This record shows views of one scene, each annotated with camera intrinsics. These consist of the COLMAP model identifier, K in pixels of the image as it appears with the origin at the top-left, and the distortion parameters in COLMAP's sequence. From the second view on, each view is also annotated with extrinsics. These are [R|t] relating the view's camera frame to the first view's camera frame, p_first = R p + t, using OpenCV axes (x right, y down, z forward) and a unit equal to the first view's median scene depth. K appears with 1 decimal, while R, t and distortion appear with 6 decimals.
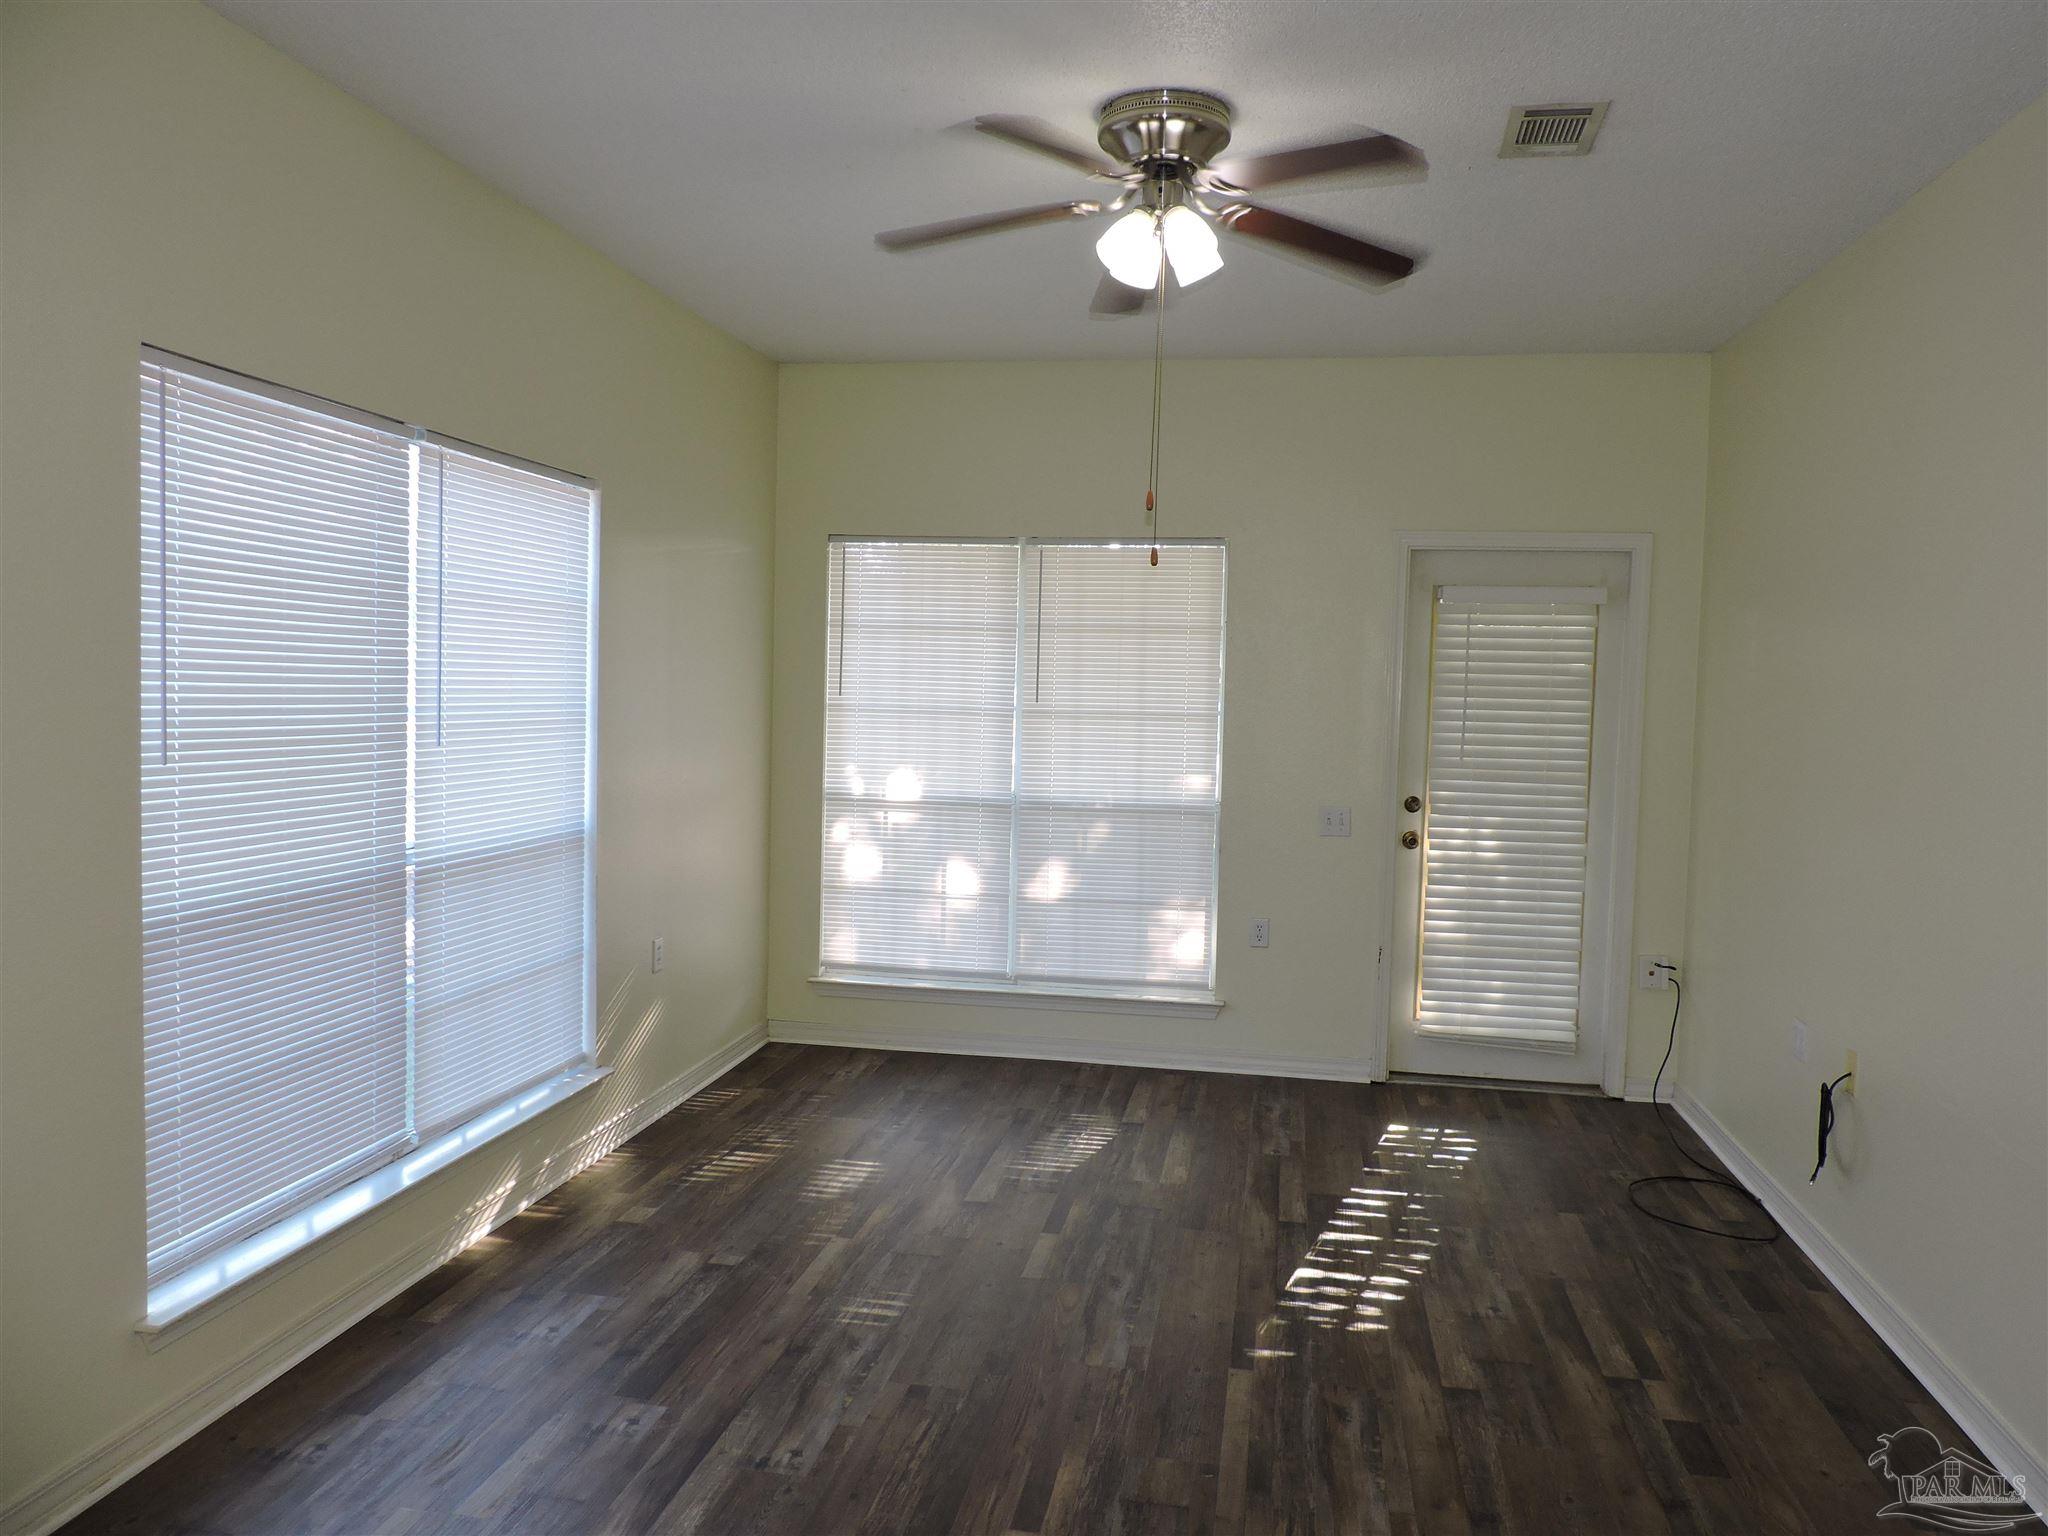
lens RADIAL K [[1447.6, 0, 1025.1], [0, 1447.6, 750.8], [0, 0, 1]] dist [-0.040508, 0.002079]
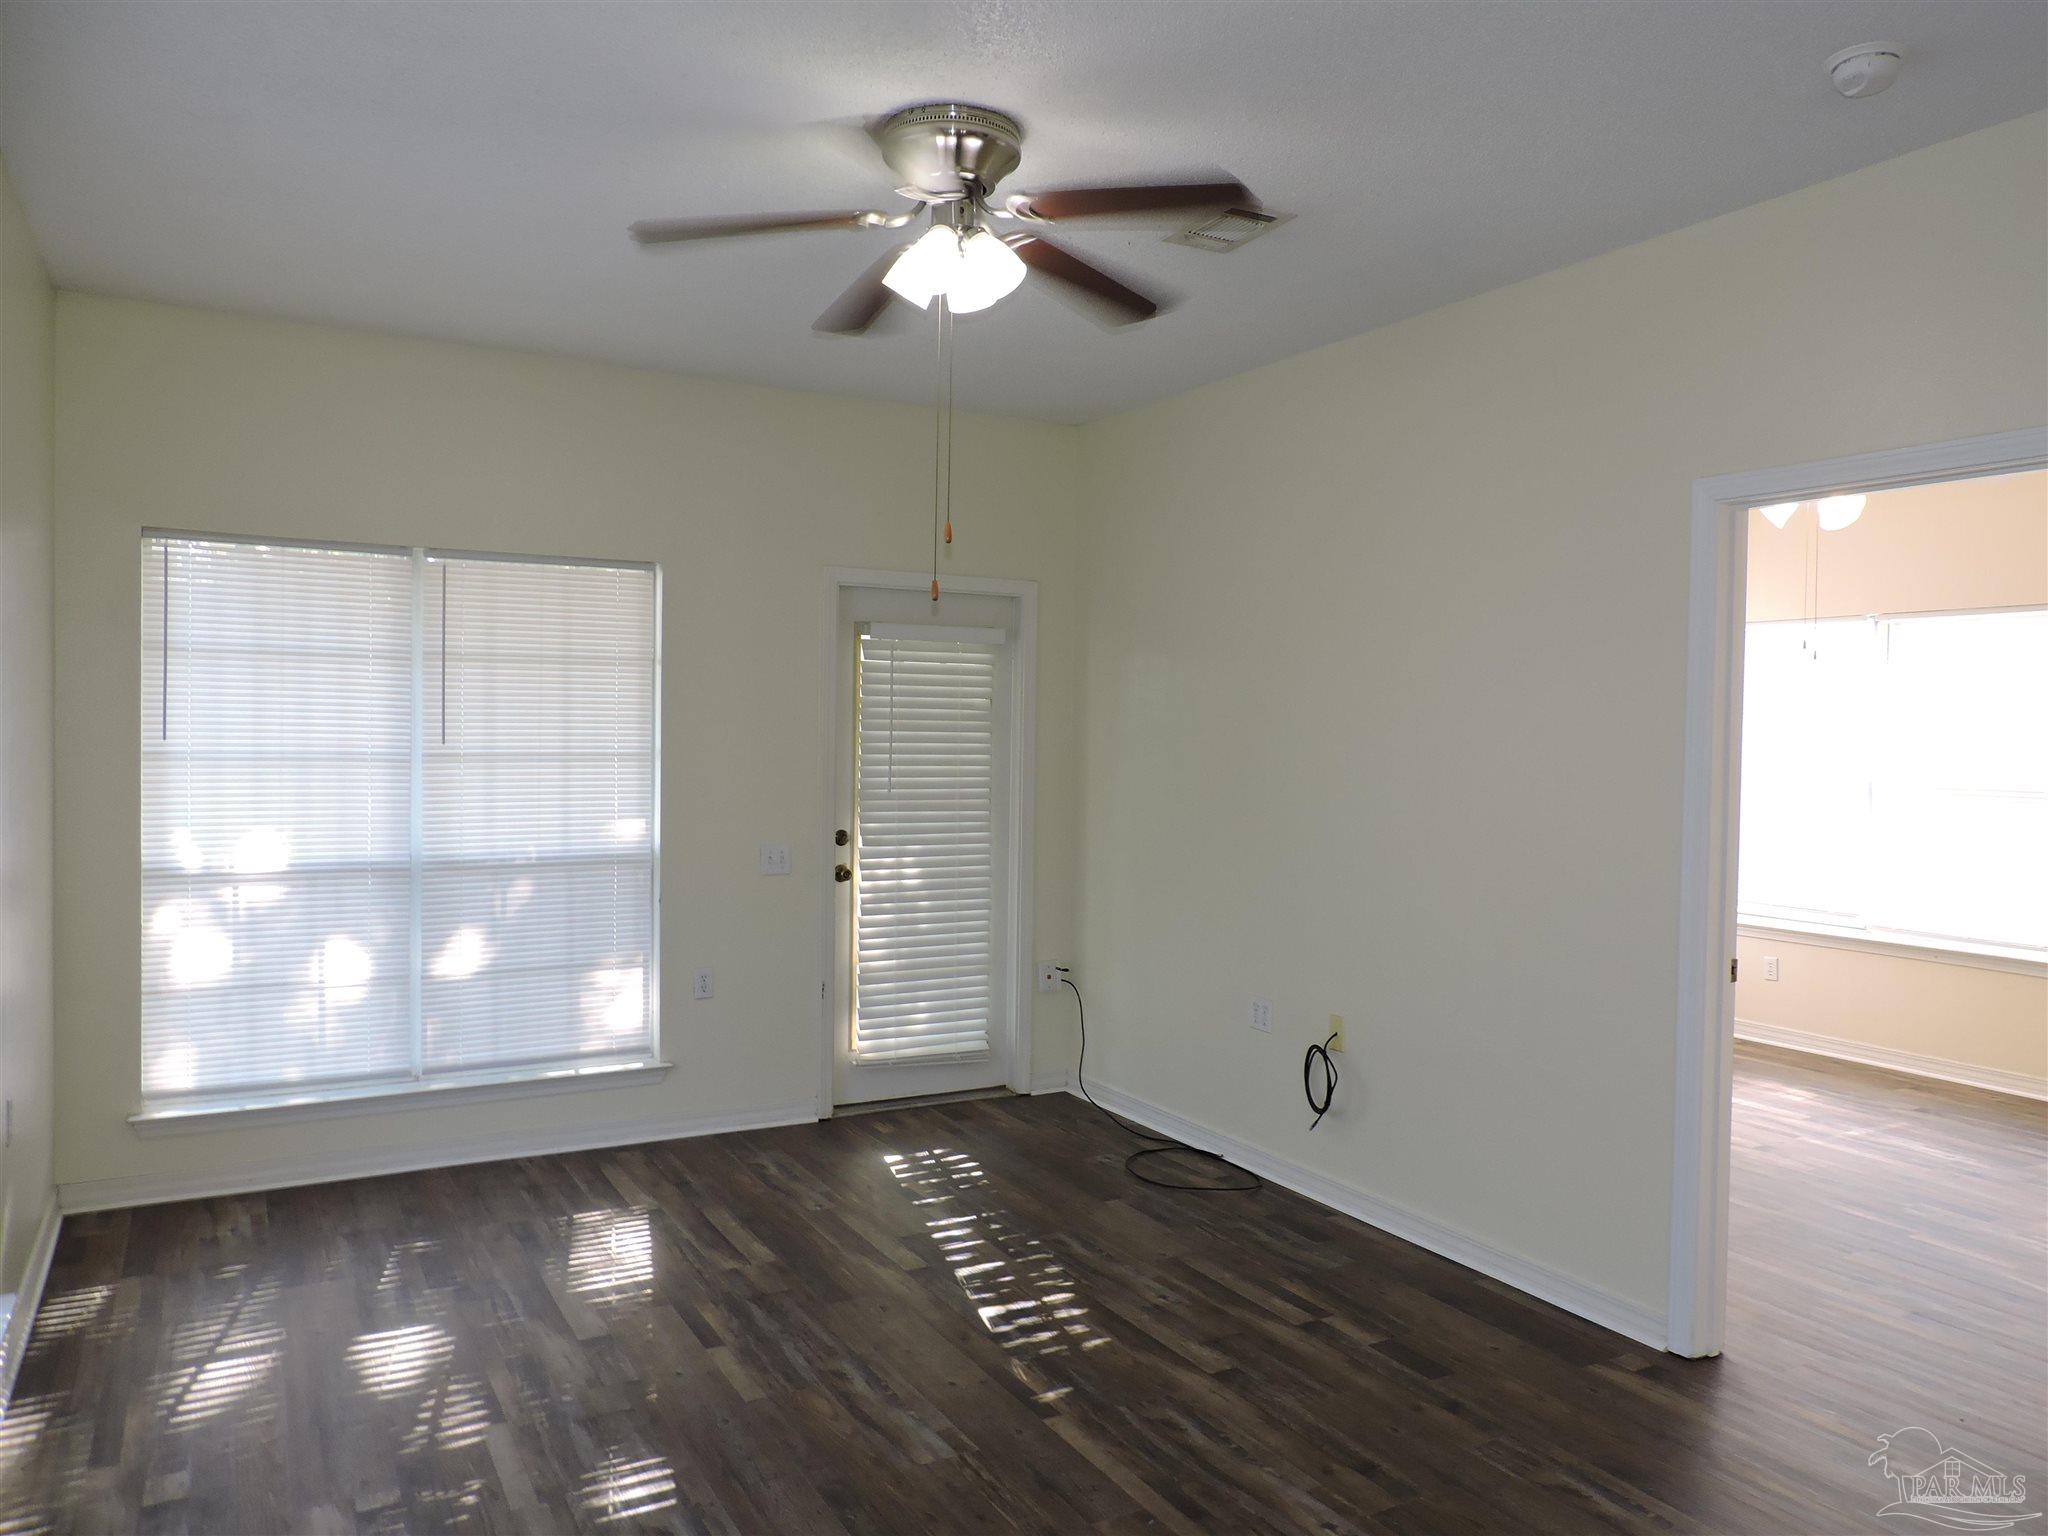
lens RADIAL K [[1452.9, 0, 1028.8], [0, 1452.9, 759.4], [0, 0, 1]] dist [-0.025696, 0.001844]
pose [[0.767711, -0.026009, 0.640268, -0.281410], [0.034526, 0.999403, -0.000800, -0.012476], [-0.639866, 0.022720, 0.768151, 0.136021]]
